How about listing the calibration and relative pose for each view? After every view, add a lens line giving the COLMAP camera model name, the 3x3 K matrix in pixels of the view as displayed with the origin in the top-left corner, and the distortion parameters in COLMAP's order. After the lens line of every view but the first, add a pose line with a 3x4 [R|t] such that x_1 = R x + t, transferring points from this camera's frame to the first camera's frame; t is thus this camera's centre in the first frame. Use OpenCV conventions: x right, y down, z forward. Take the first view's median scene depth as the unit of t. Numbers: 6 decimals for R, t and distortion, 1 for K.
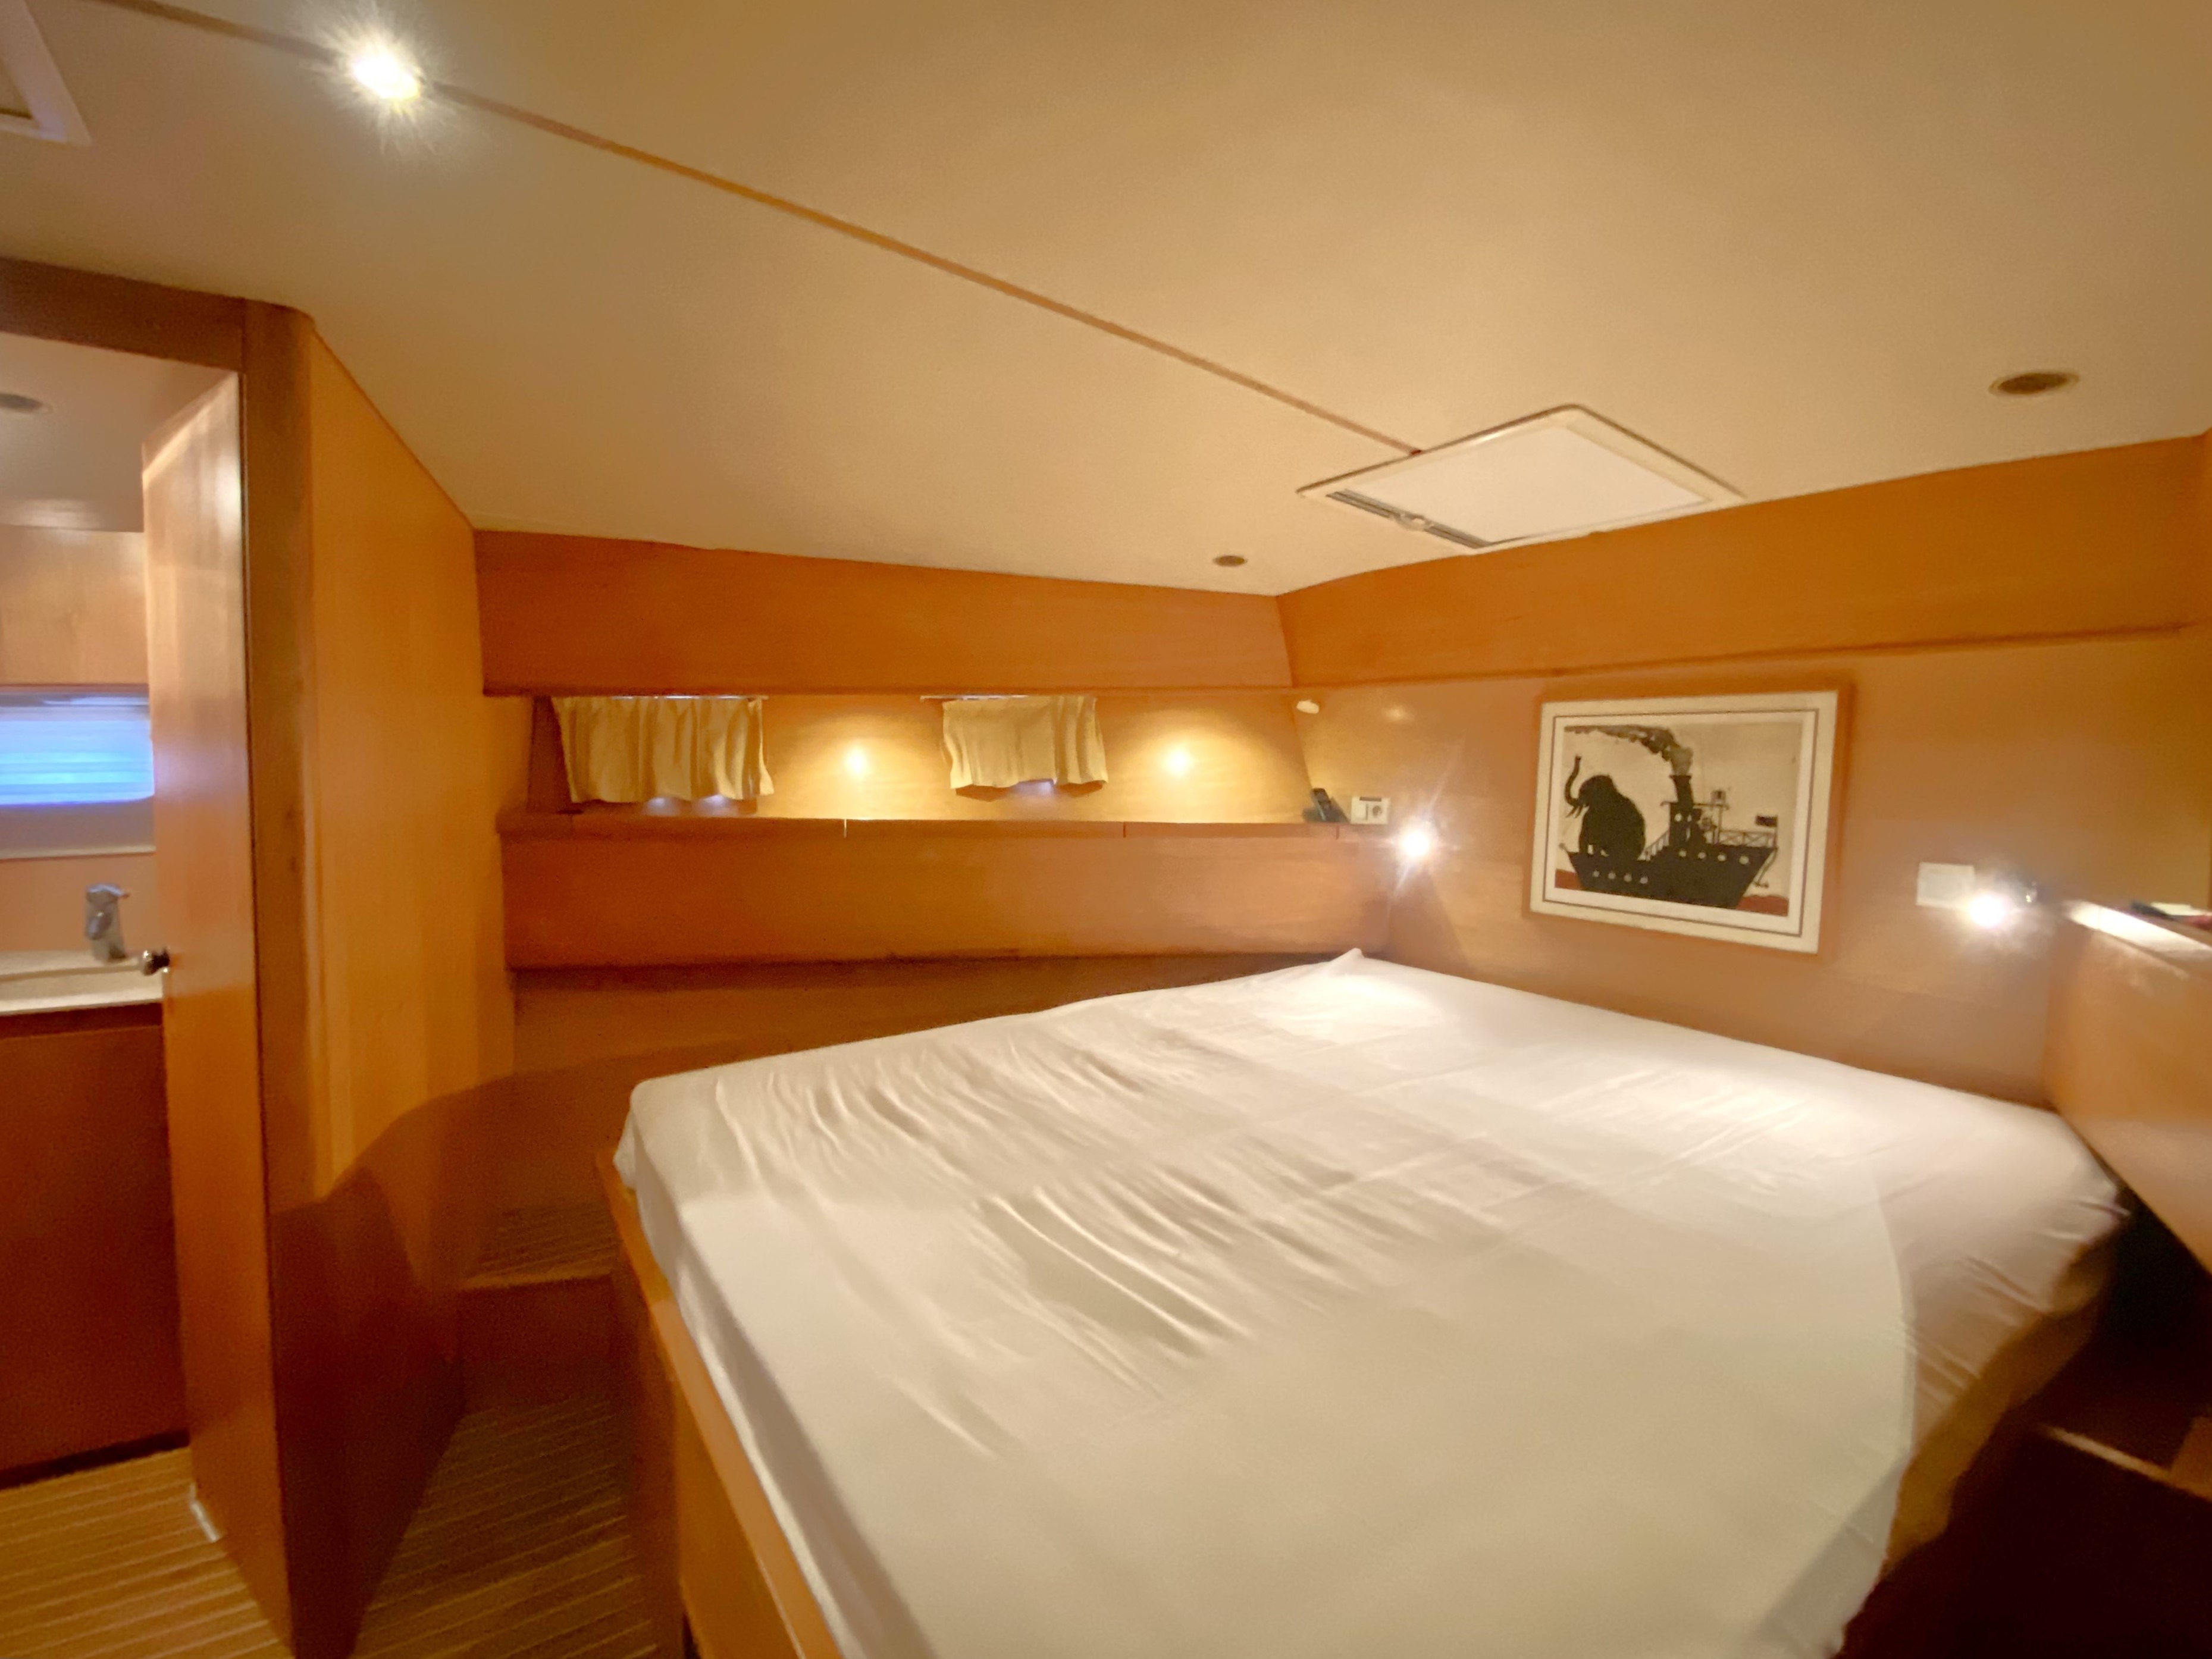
lens RADIAL K [[948.7, 0, 1106.0], [0, 948.7, 829.5], [0, 0, 1]] dist [-0.001800, -0.000235]
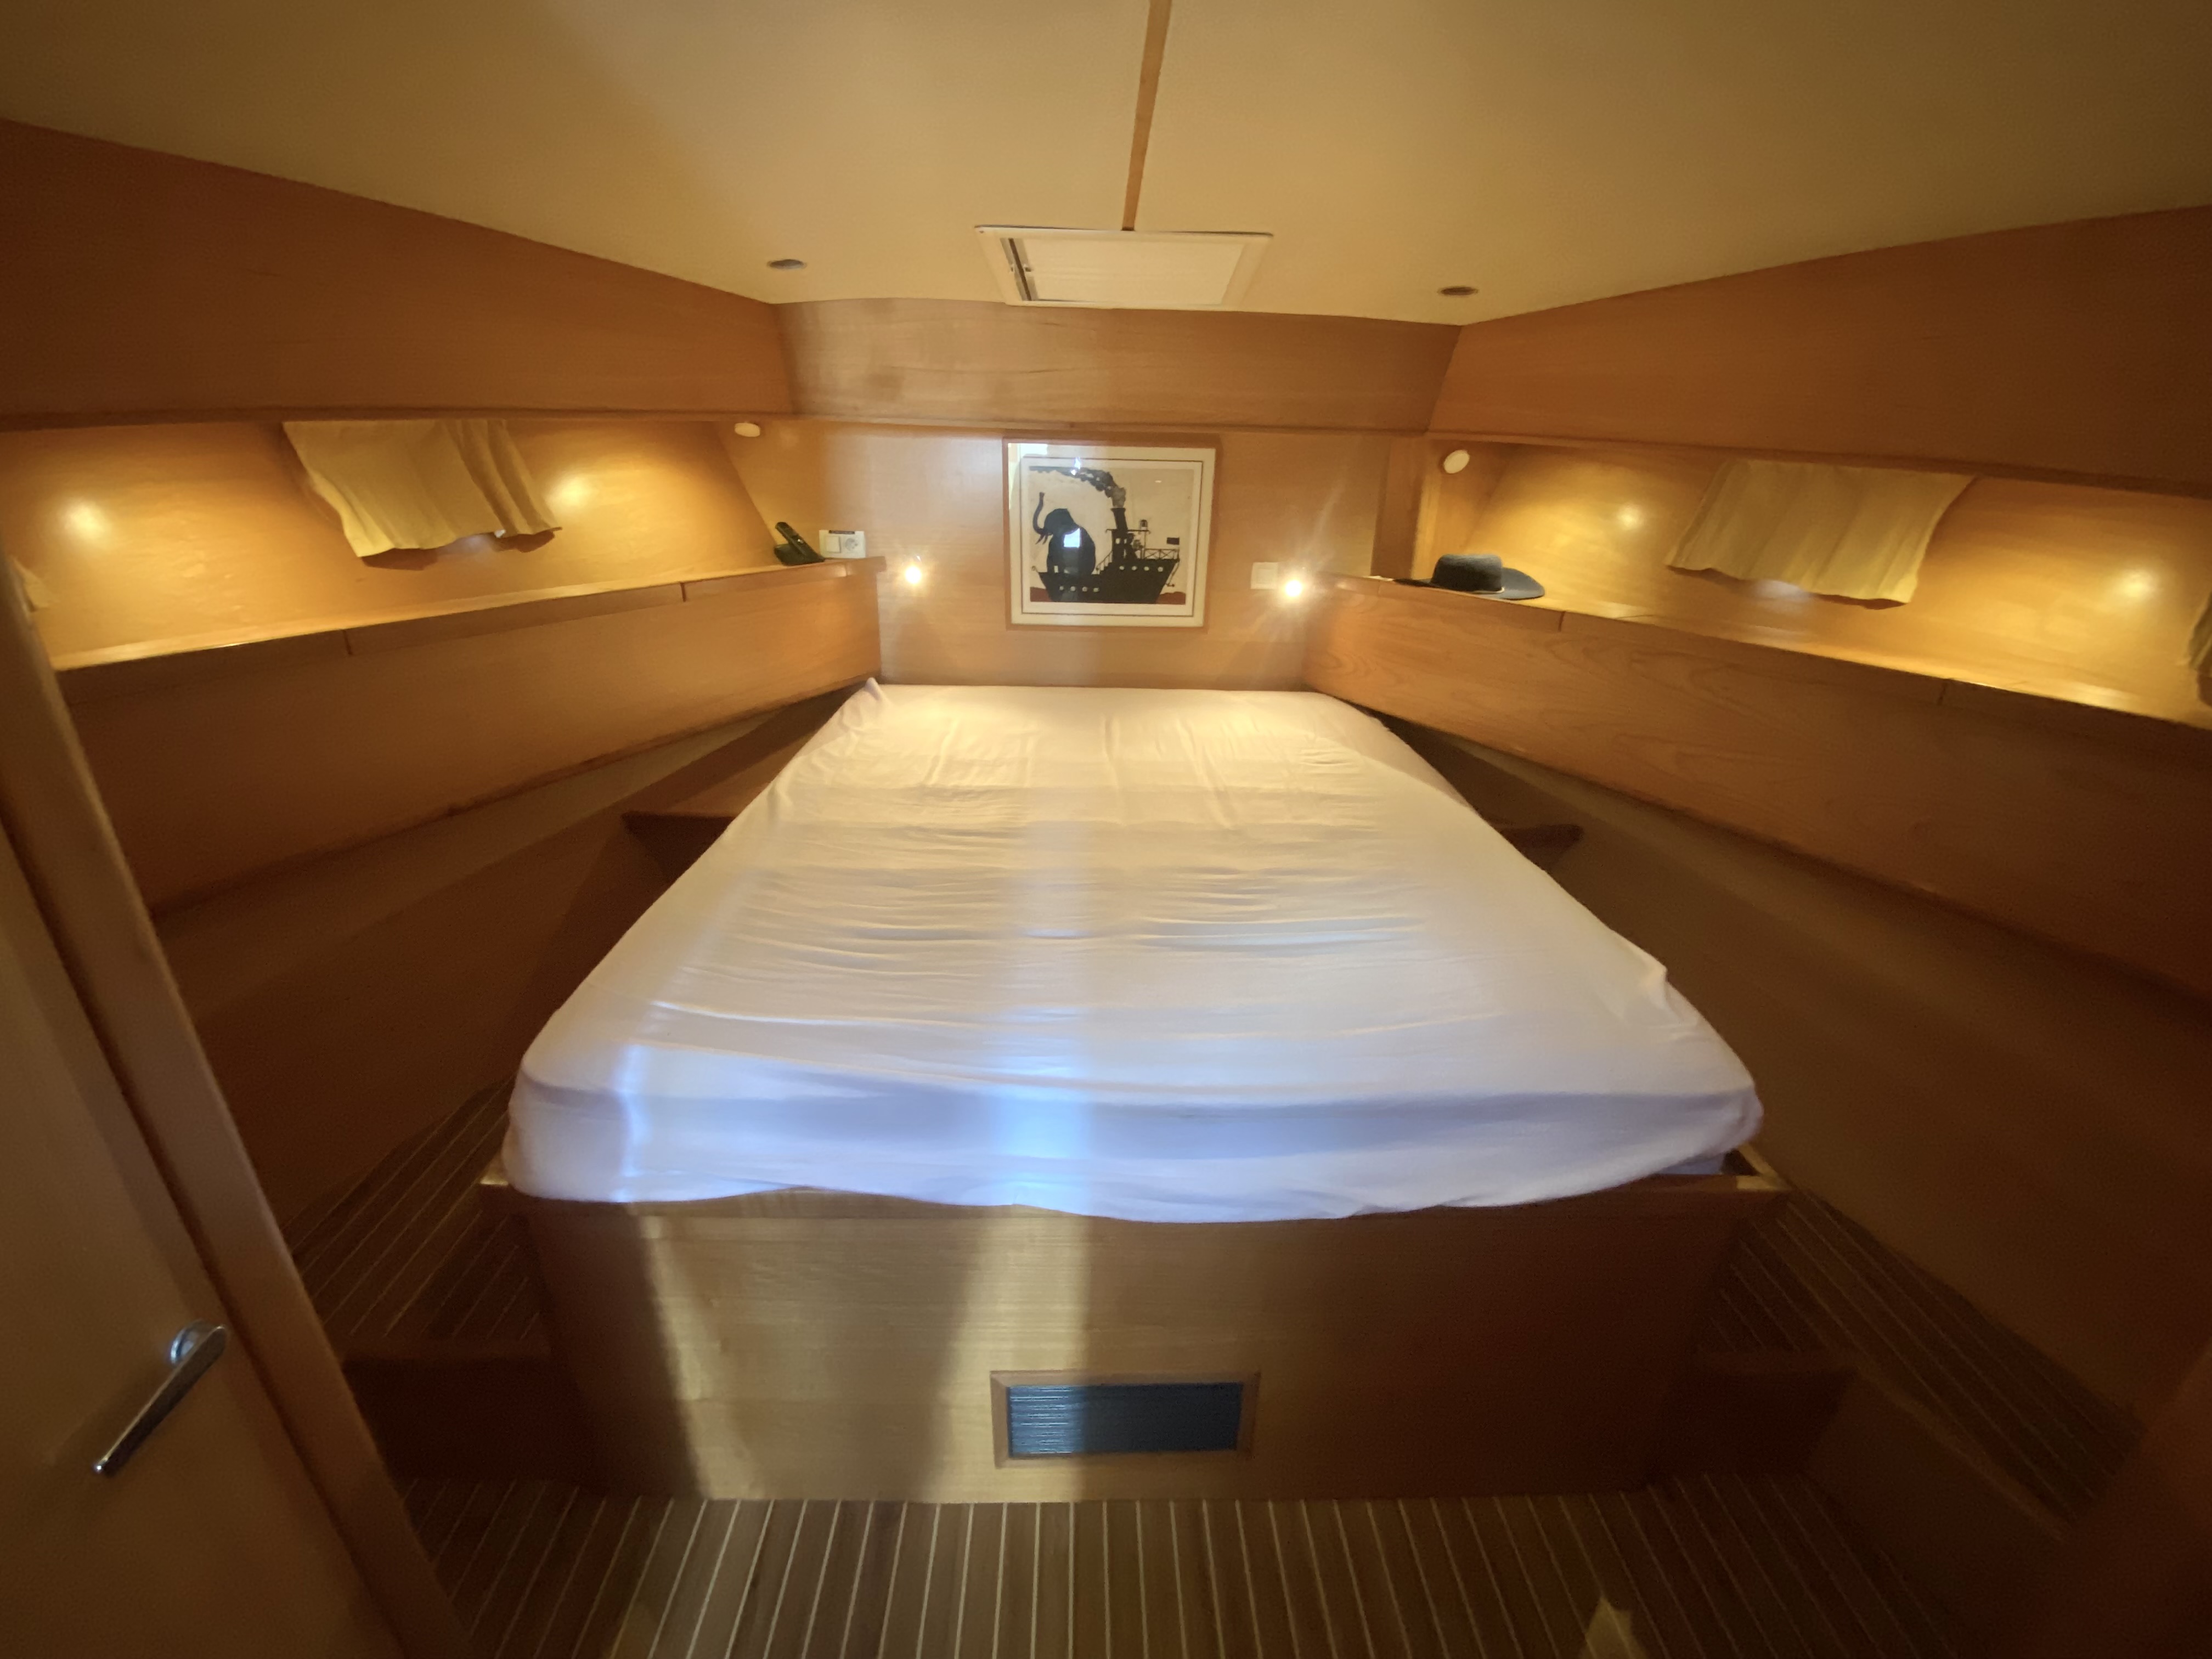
lens RADIAL K [[883.6, 0, 1106.0], [0, 883.6, 829.5], [0, 0, 1]] dist [0.035859, -0.000096]
pose [[0.559720, -0.325041, 0.762275, -0.540033], [0.050610, 0.931555, 0.360061, -0.087734], [-0.827135, -0.162954, 0.537860, 0.242769]]
